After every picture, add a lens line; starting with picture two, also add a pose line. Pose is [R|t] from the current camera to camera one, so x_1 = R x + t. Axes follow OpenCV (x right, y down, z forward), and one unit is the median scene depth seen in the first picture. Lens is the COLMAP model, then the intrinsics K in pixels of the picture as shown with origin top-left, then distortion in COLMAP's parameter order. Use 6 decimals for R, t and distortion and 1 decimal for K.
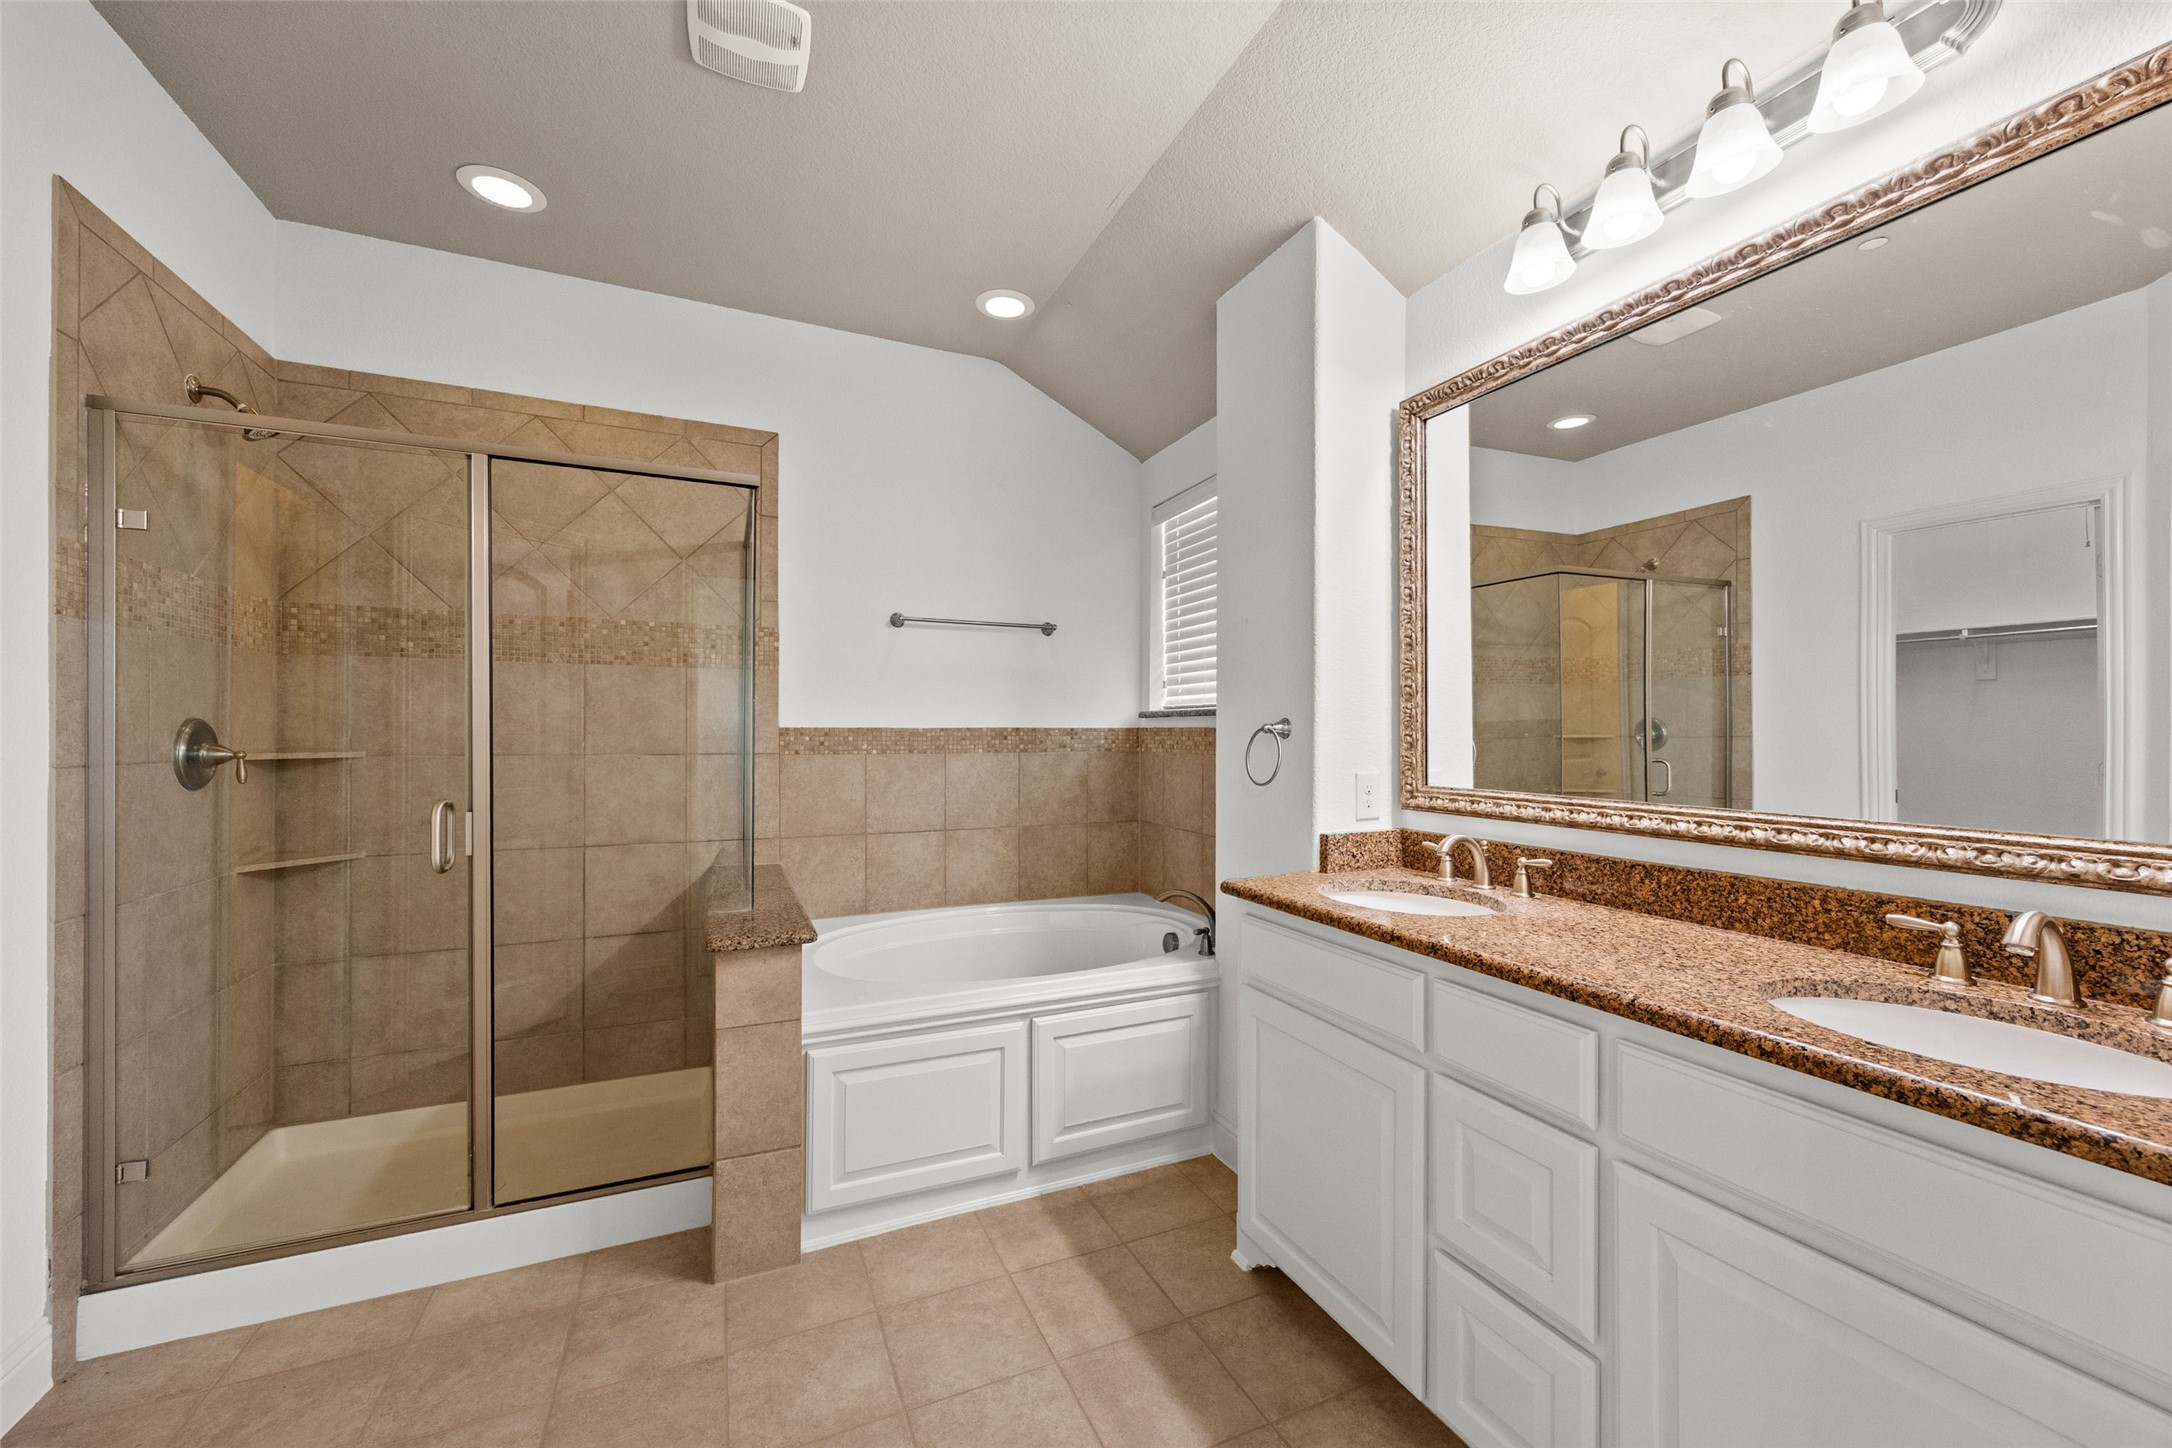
lens RADIAL K [[832.3, 0, 1084.7], [0, 832.3, 728.1], [0, 0, 1]] dist [0.000035, -0.000676]
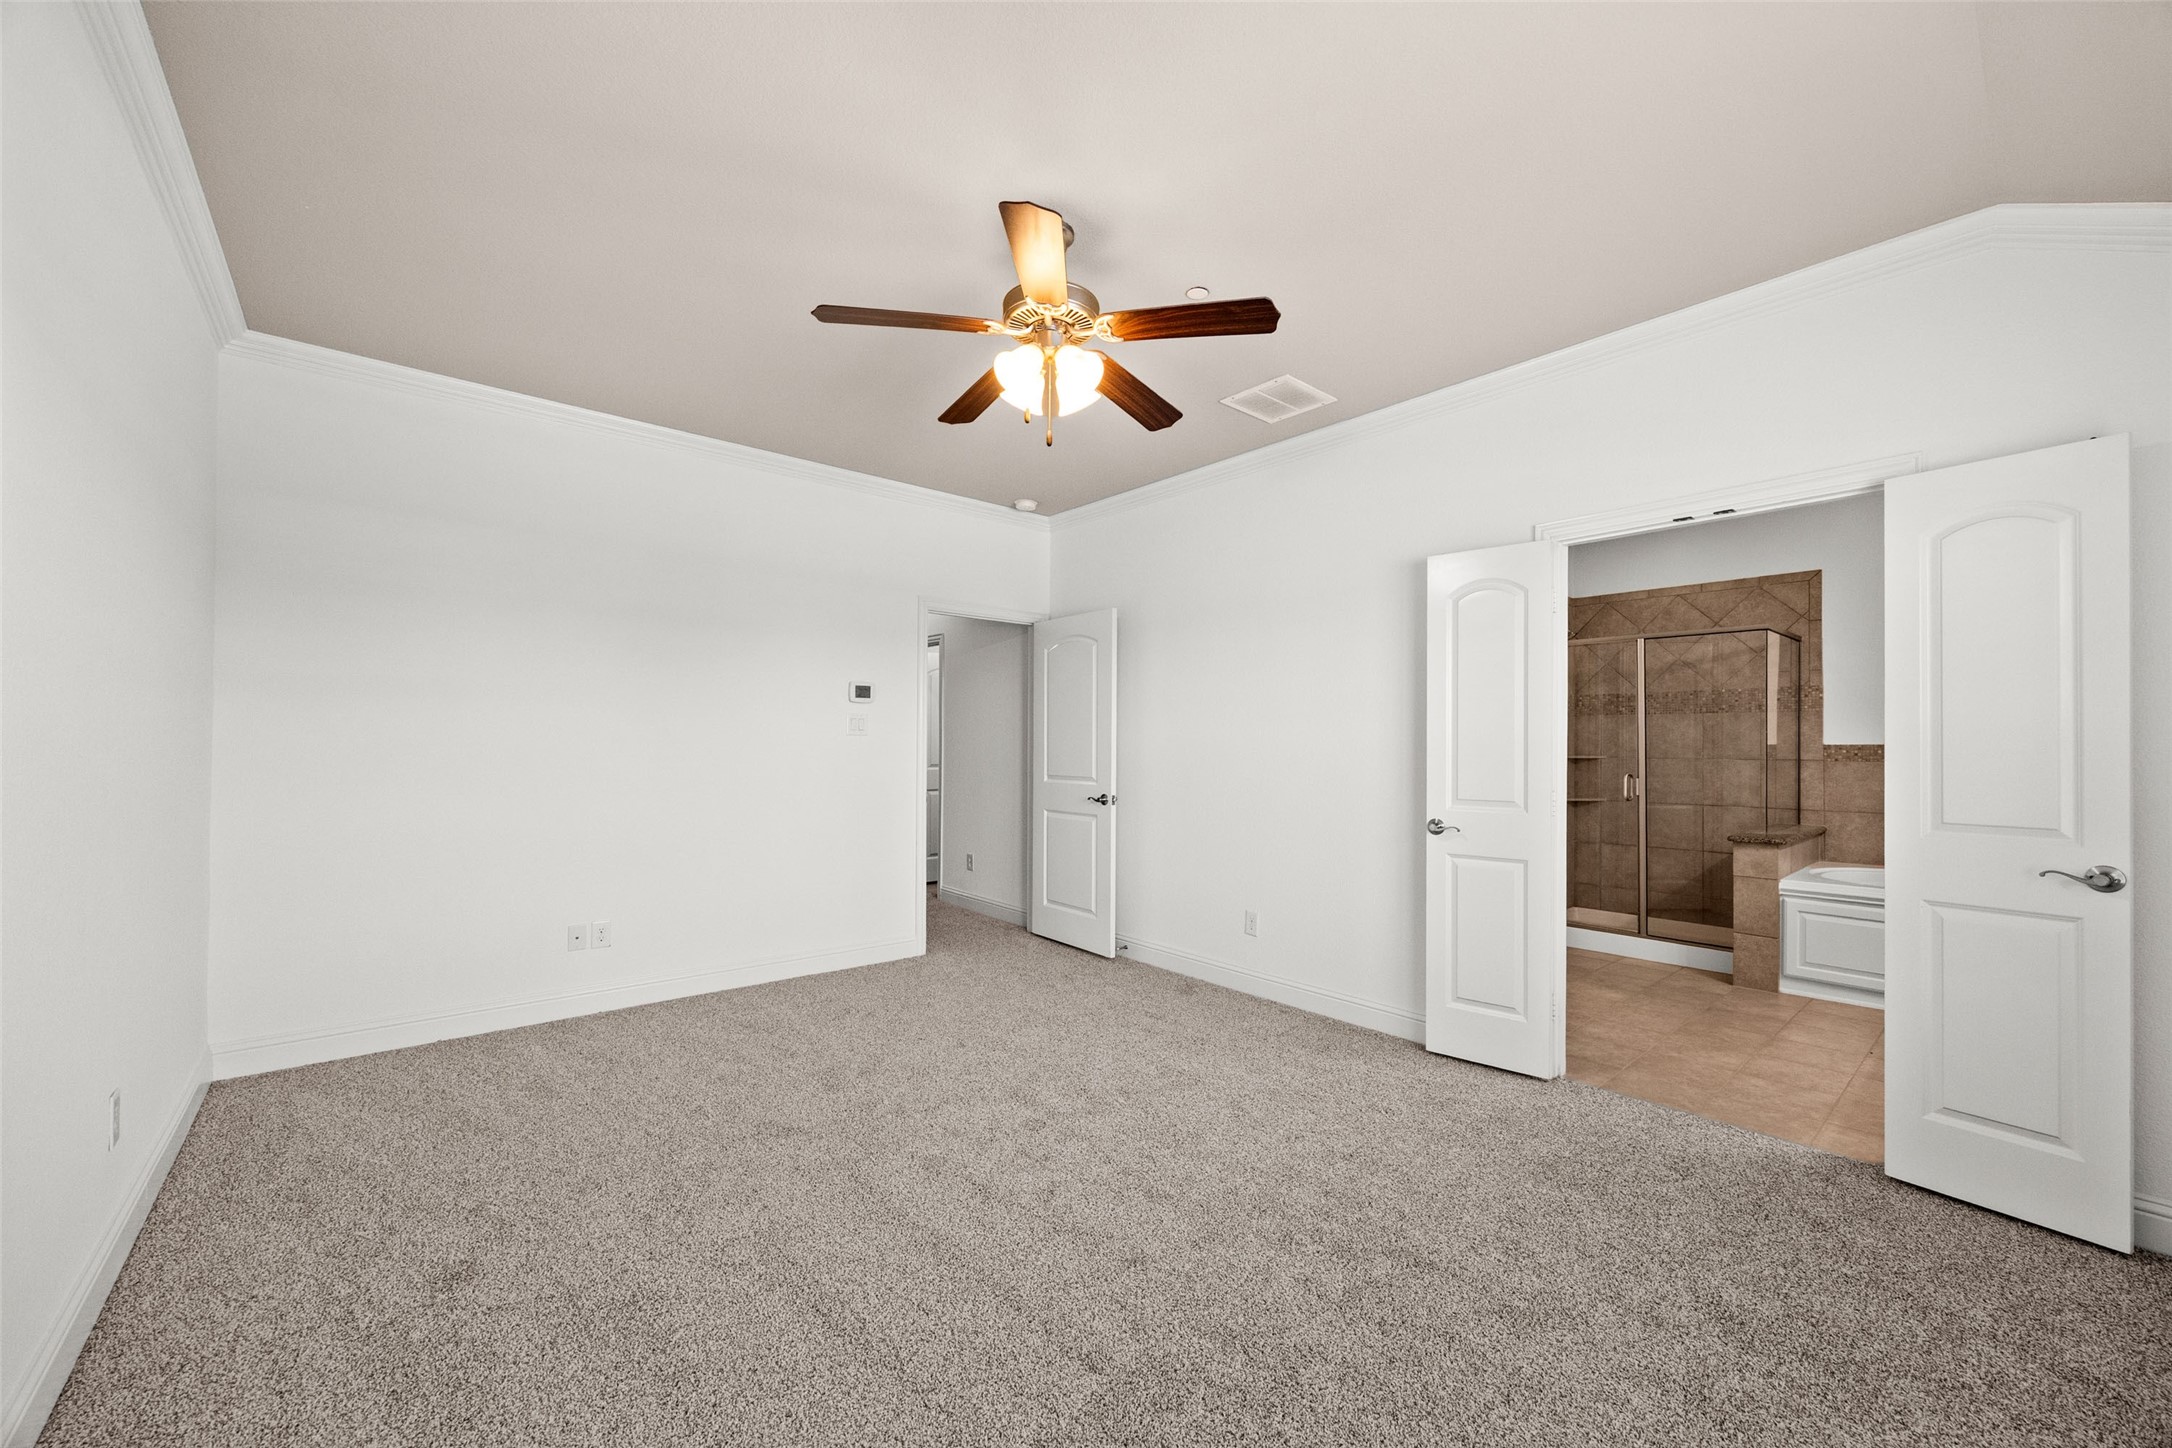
lens RADIAL K [[832.3, 0, 1086.4], [0, 832.3, 741.8], [0, 0, 1]] dist [0.000035, -0.000676]
pose [[0.258874, -0.011051, -0.965848, 0.997136], [-0.001922, 0.999927, -0.011957, 0.018635], [0.965909, 0.004952, 0.258834, -0.998334]]
